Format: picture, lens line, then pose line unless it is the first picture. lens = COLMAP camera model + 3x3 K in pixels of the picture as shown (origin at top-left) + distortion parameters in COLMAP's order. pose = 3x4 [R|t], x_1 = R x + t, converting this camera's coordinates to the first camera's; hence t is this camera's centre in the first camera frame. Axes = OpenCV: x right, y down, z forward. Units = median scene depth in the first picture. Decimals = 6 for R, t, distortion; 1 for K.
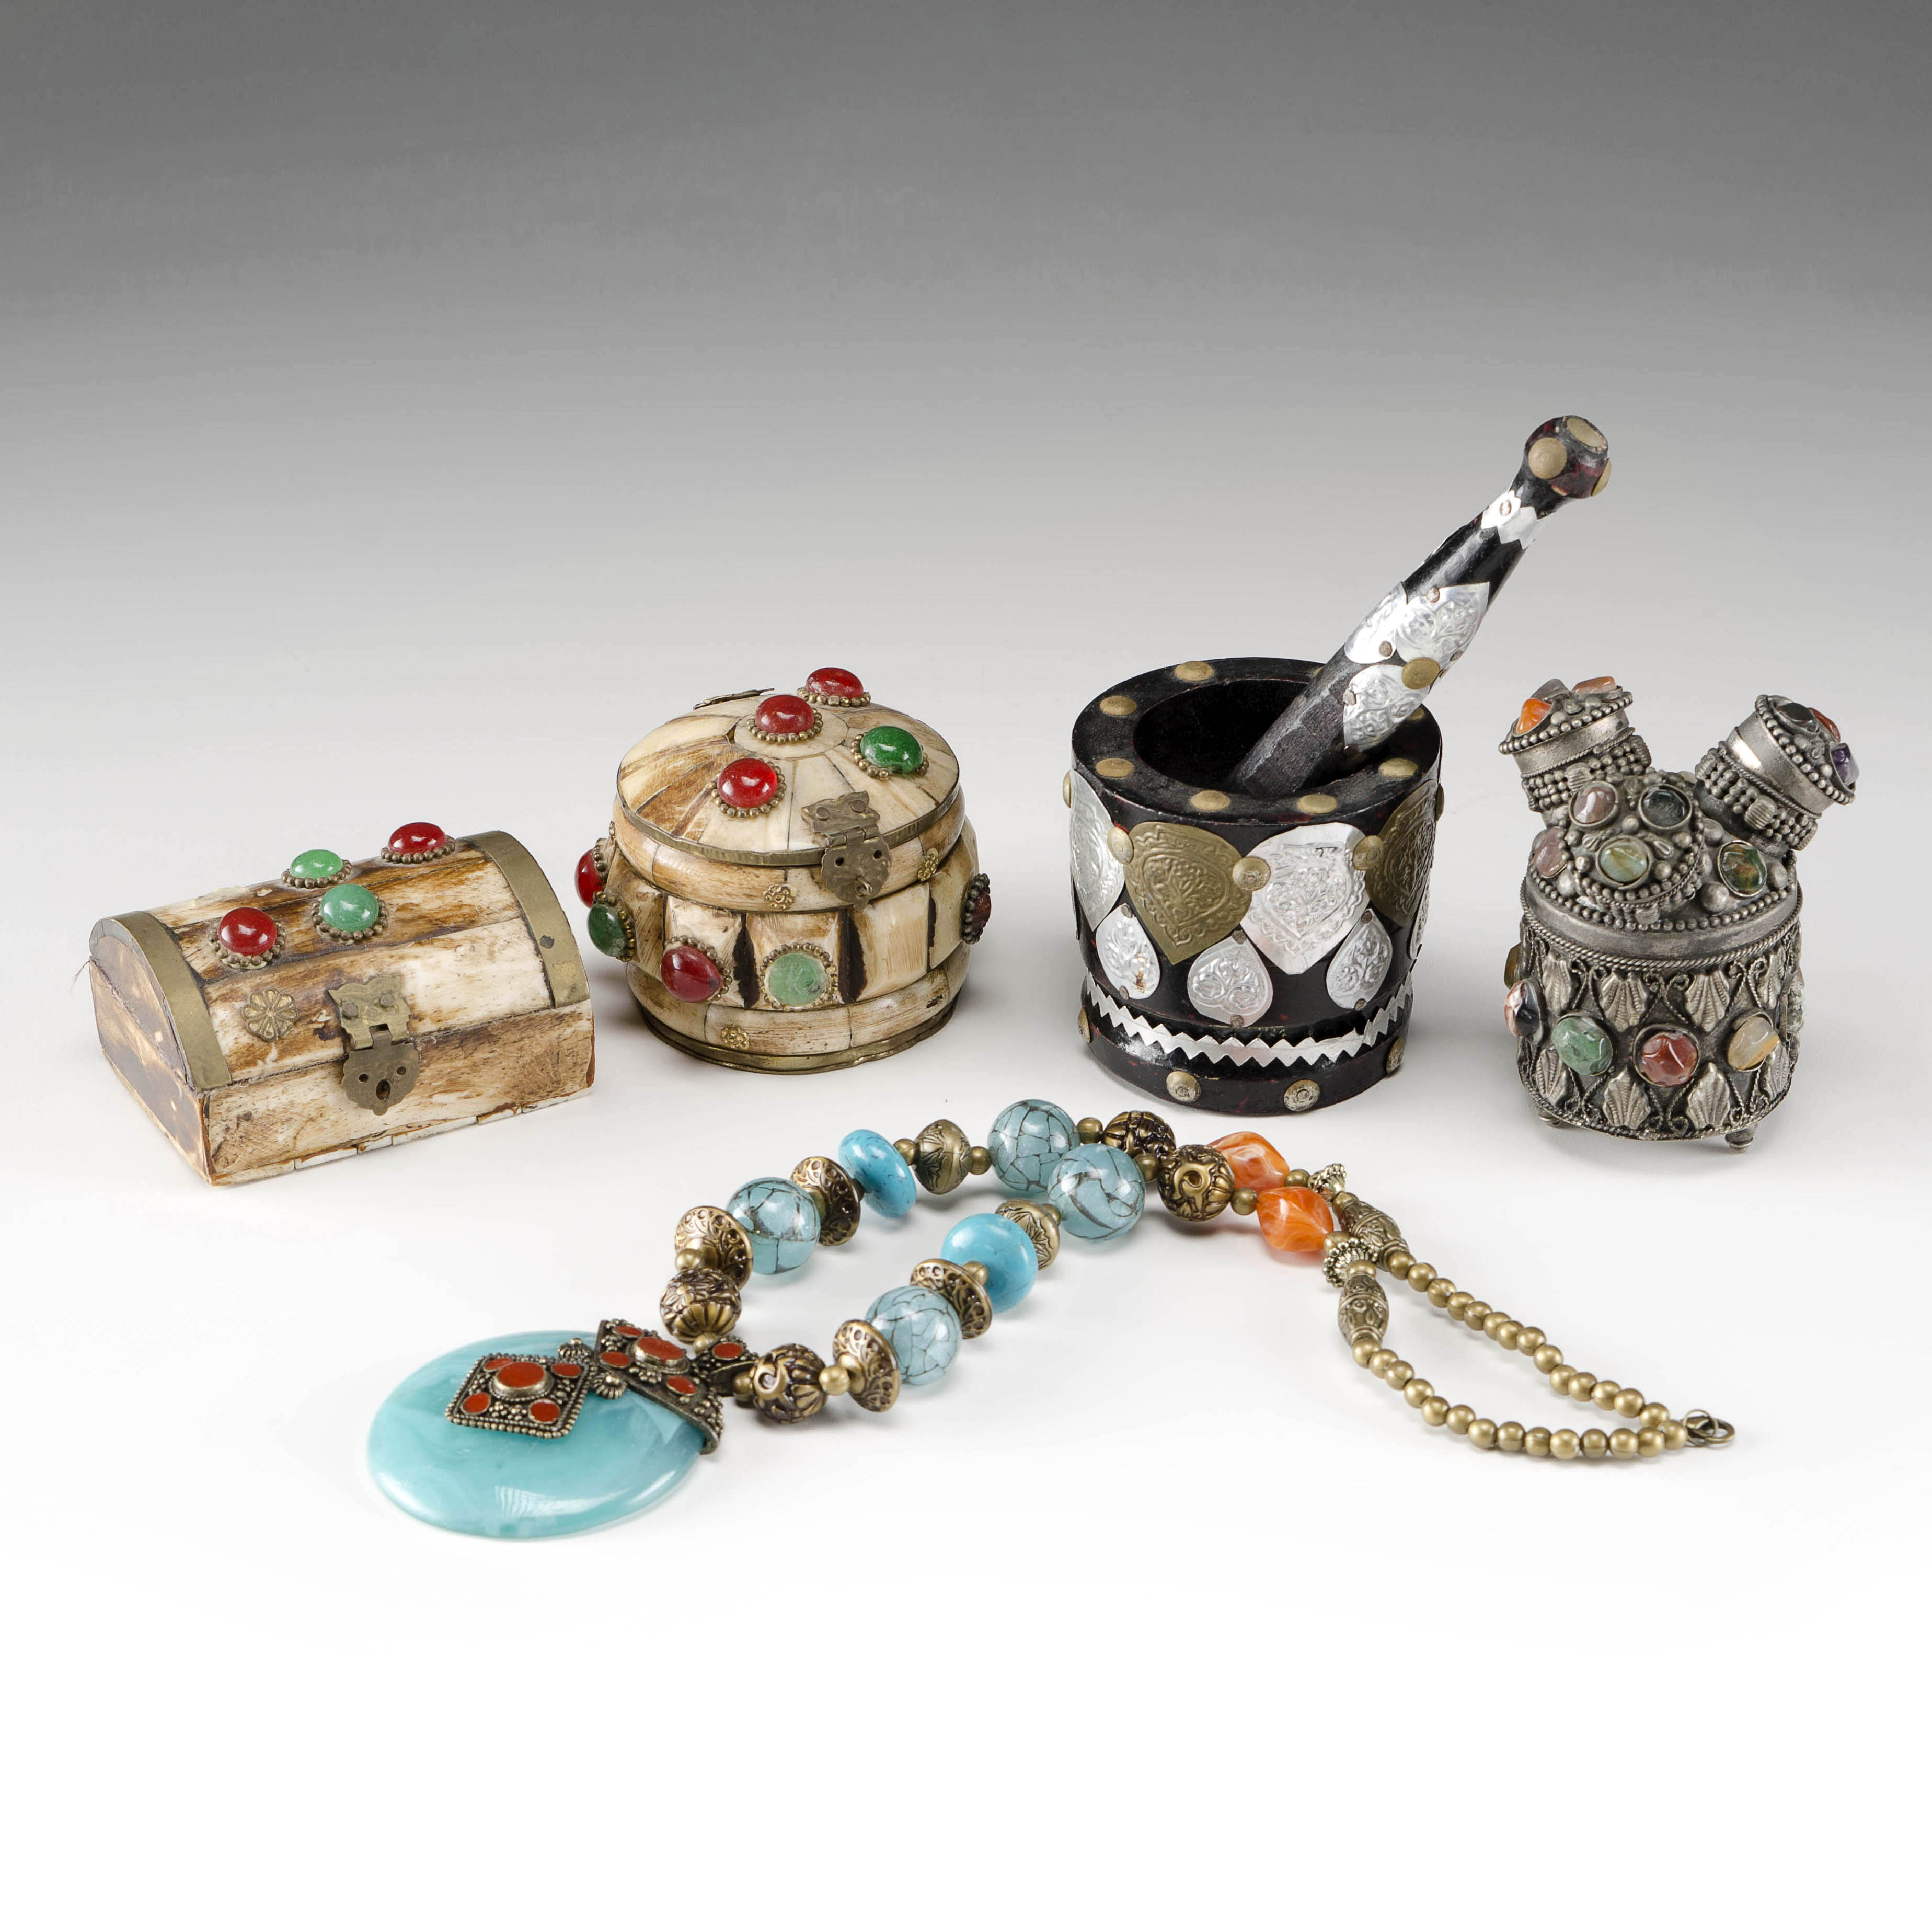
lens RADIAL K [[7801.5, 0, 965.9], [0, 7801.5, 969.8], [0, 0, 1]] dist [0.248291, 0.000000]
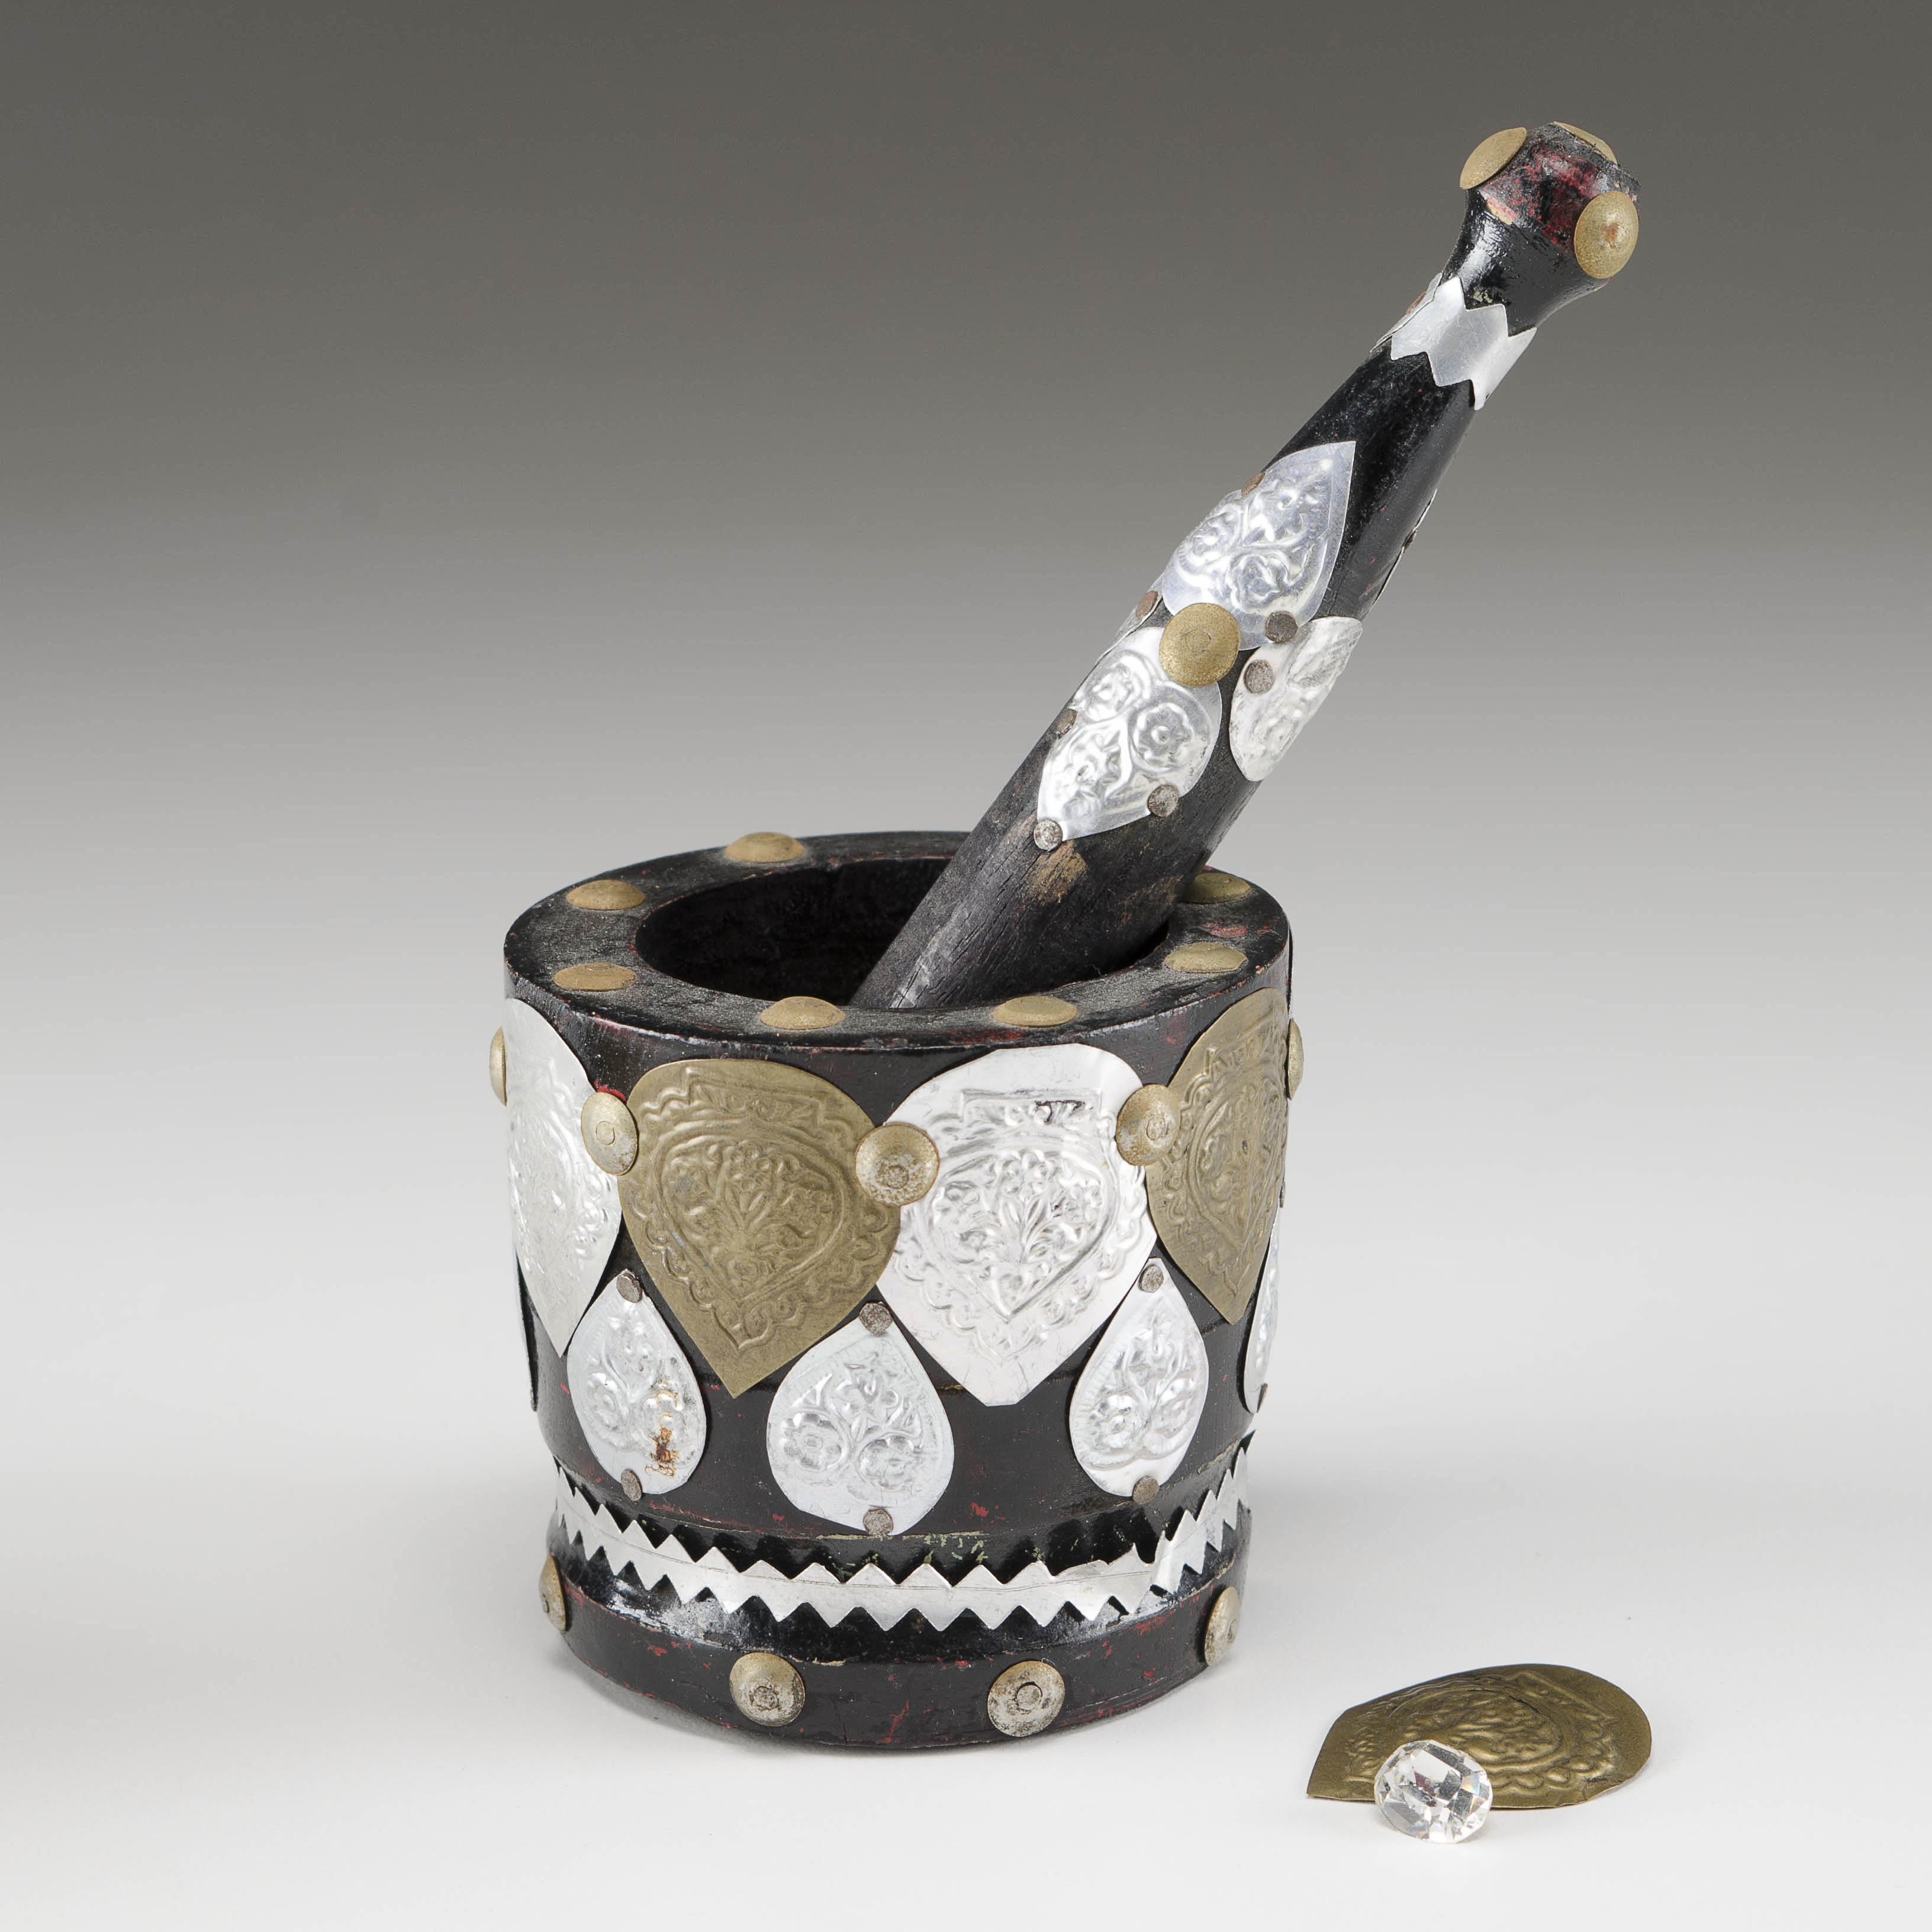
lens RADIAL K [[7801.5, 0, 965.2], [0, 7801.5, 965.8], [0, 0, 1]] dist [0.248291, 0.000000]
pose [[0.998527, -0.027604, 0.046700, 0.019338], [0.037062, 0.975760, -0.215683, 0.073416], [-0.039614, 0.217096, 0.975346, 0.545988]]
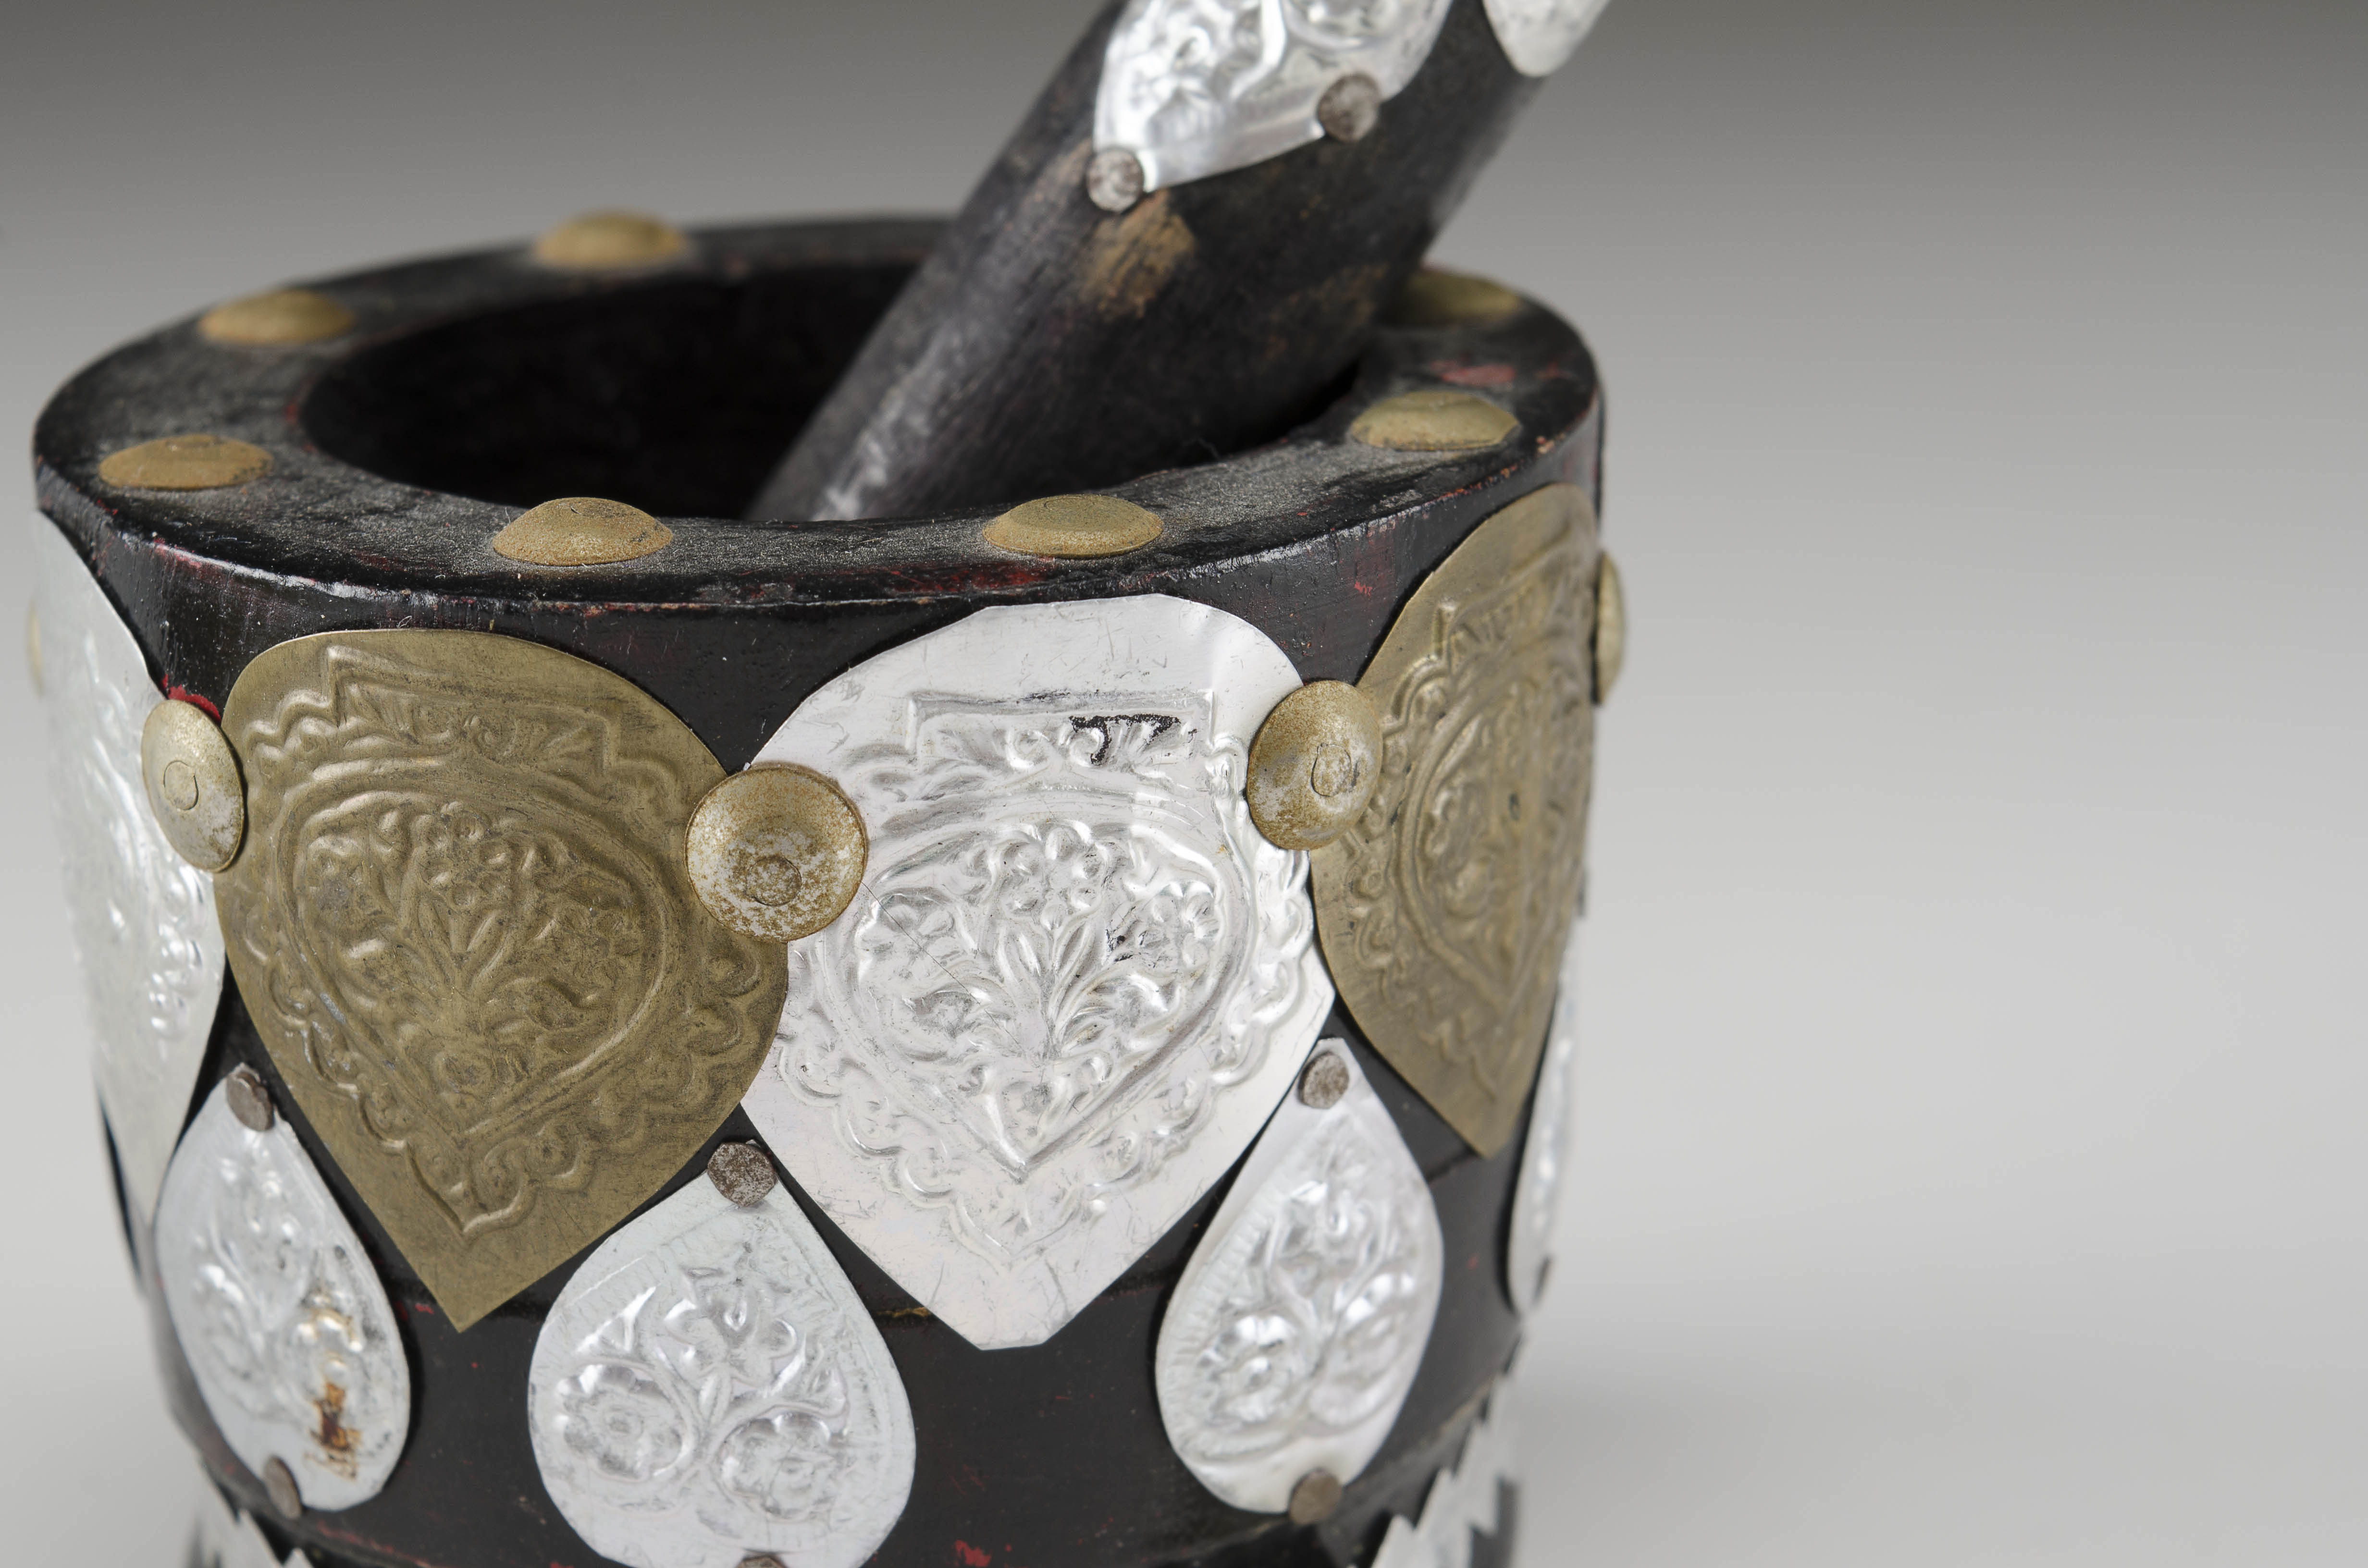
lens RADIAL K [[5597.7, 0, 1181.4], [0, 5597.7, 793.1], [0, 0, 1]] dist [0.128548, 0.000000]
pose [[0.998905, -0.032196, 0.033953, 0.041827], [0.037830, 0.982739, -0.181086, 0.013882], [-0.027536, 0.182172, 0.982881, 0.836912]]
